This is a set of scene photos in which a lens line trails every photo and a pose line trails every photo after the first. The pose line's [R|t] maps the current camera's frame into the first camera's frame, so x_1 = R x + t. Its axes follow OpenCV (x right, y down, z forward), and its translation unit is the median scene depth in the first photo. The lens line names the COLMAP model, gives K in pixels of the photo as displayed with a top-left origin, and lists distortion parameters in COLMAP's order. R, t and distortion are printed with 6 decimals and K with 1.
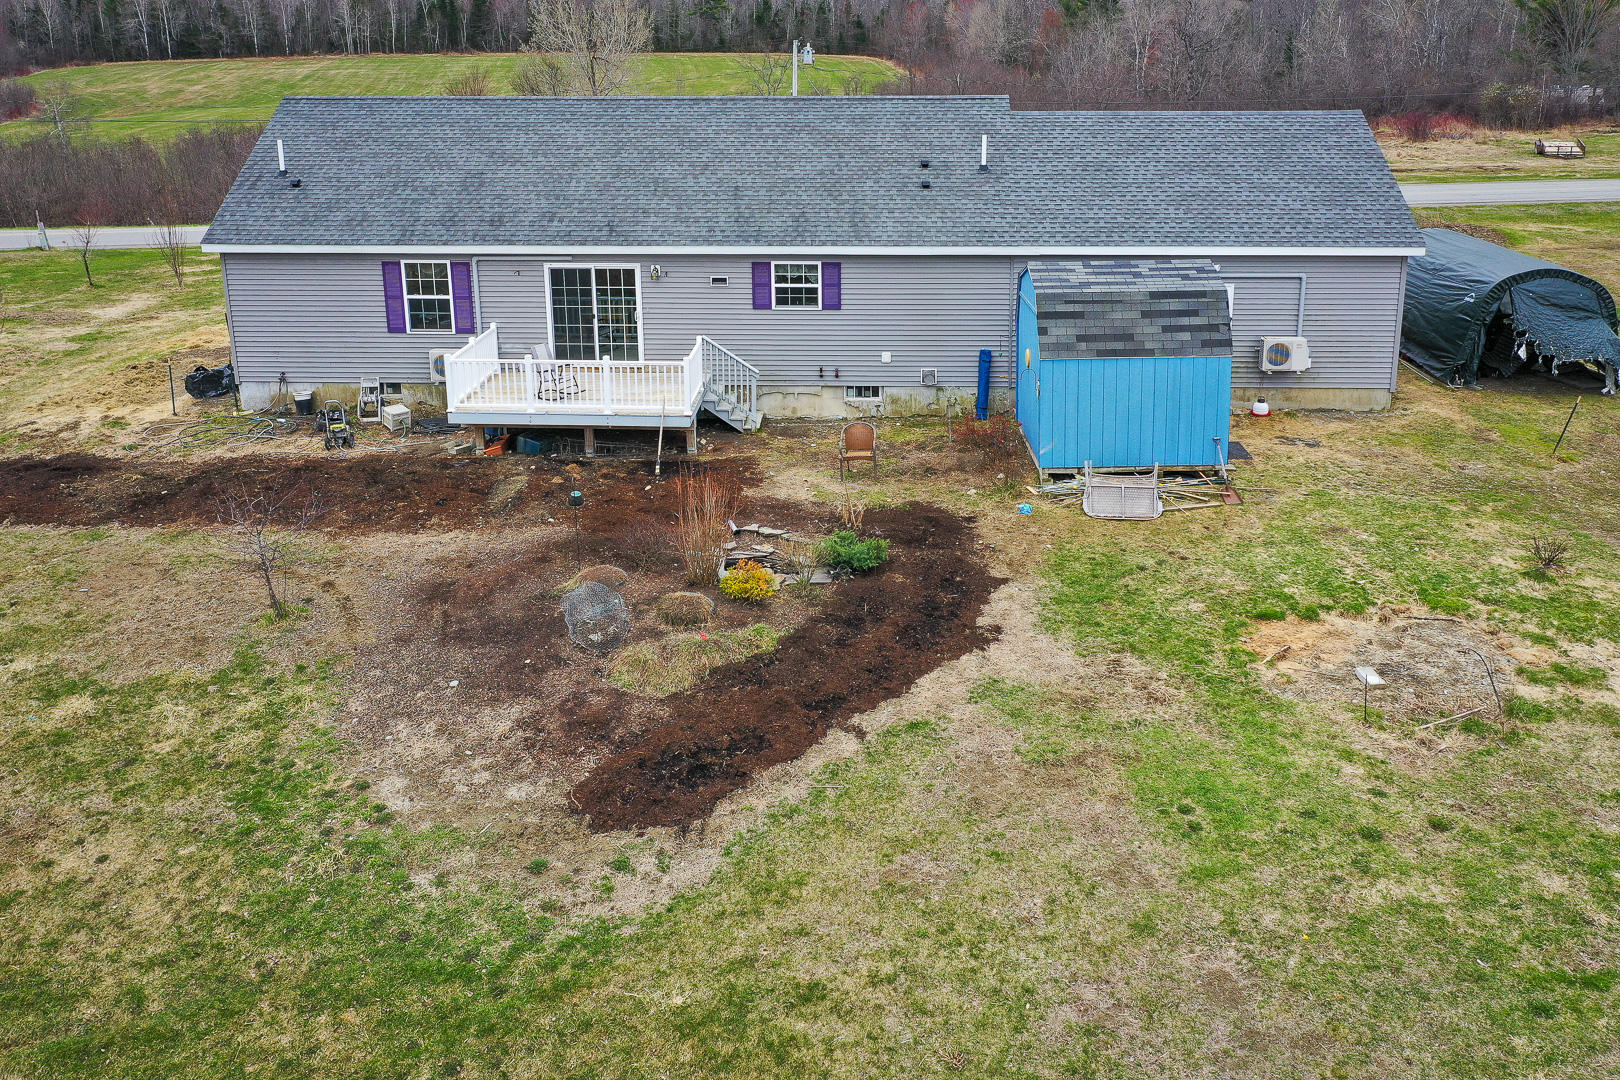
lens RADIAL K [[1291.3, 0, 807.2], [0, 1291.3, 453.1], [0, 0, 1]] dist [0.006764, -0.000227]
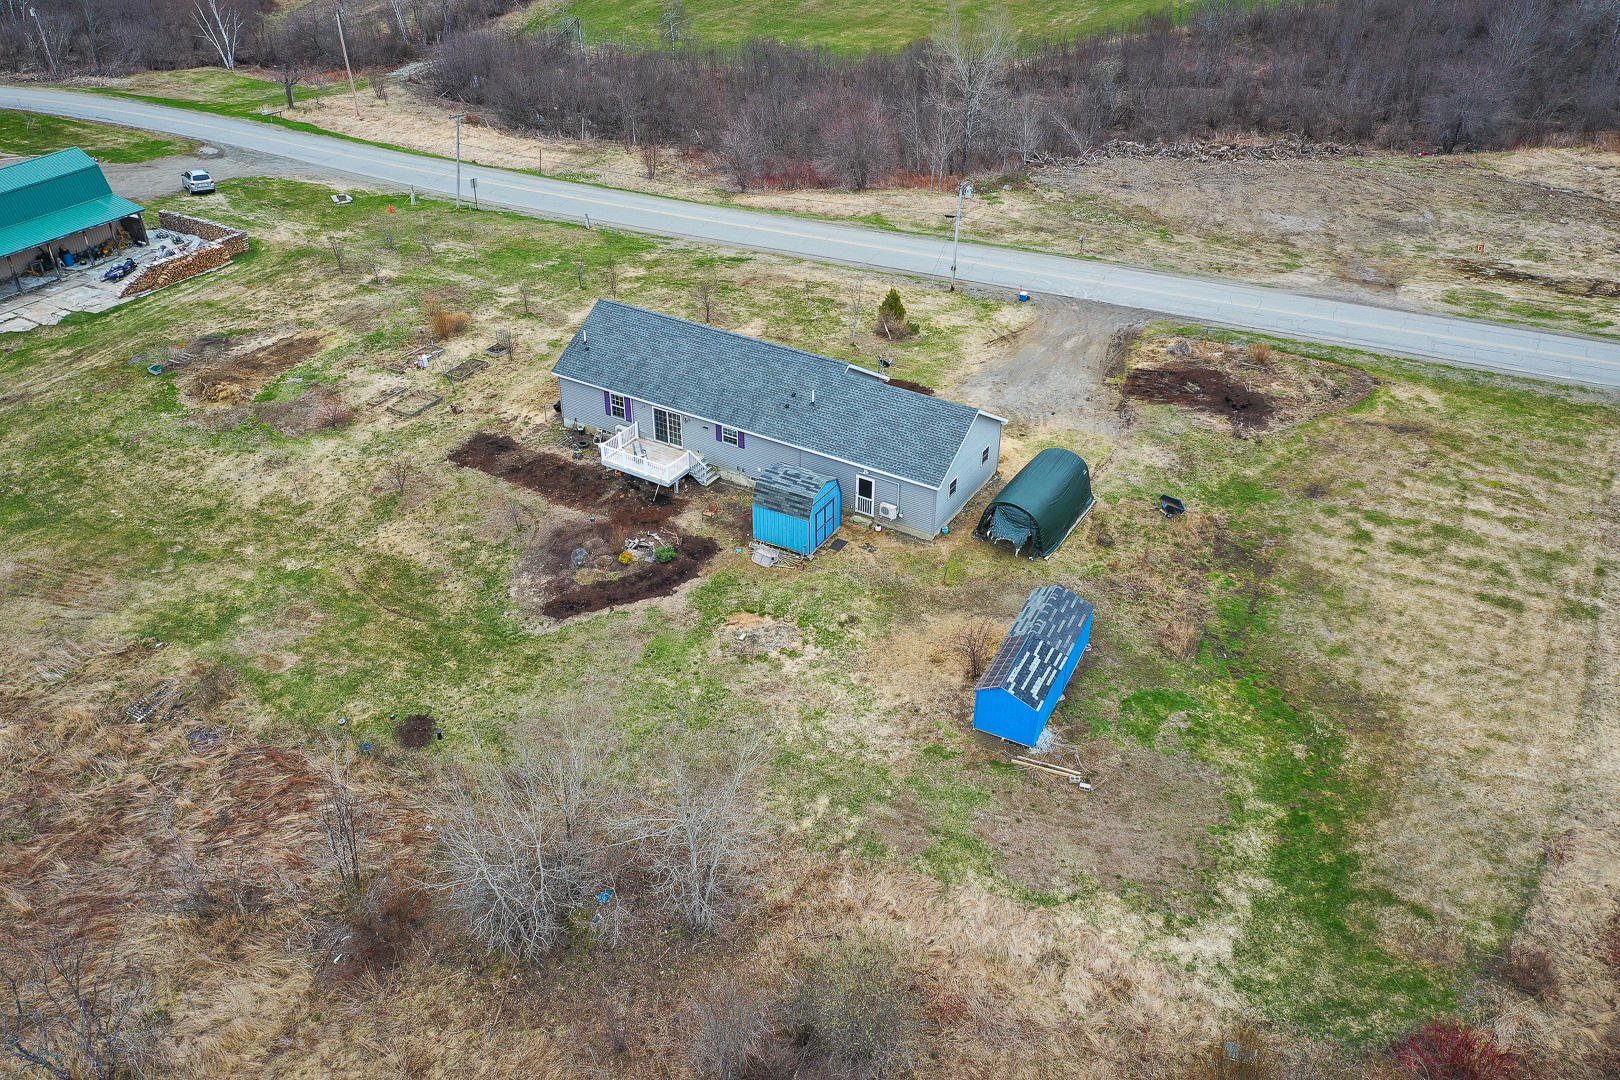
lens RADIAL K [[1291.3, 0, 807.2], [0, 1291.3, 453.1], [0, 0, 1]] dist [0.006764, -0.000227]
pose [[0.876068, 0.248741, -0.413077, 1.801086], [-0.151852, 0.955406, 0.253260, -1.157340], [0.457652, -0.159147, 0.874772, -1.829470]]
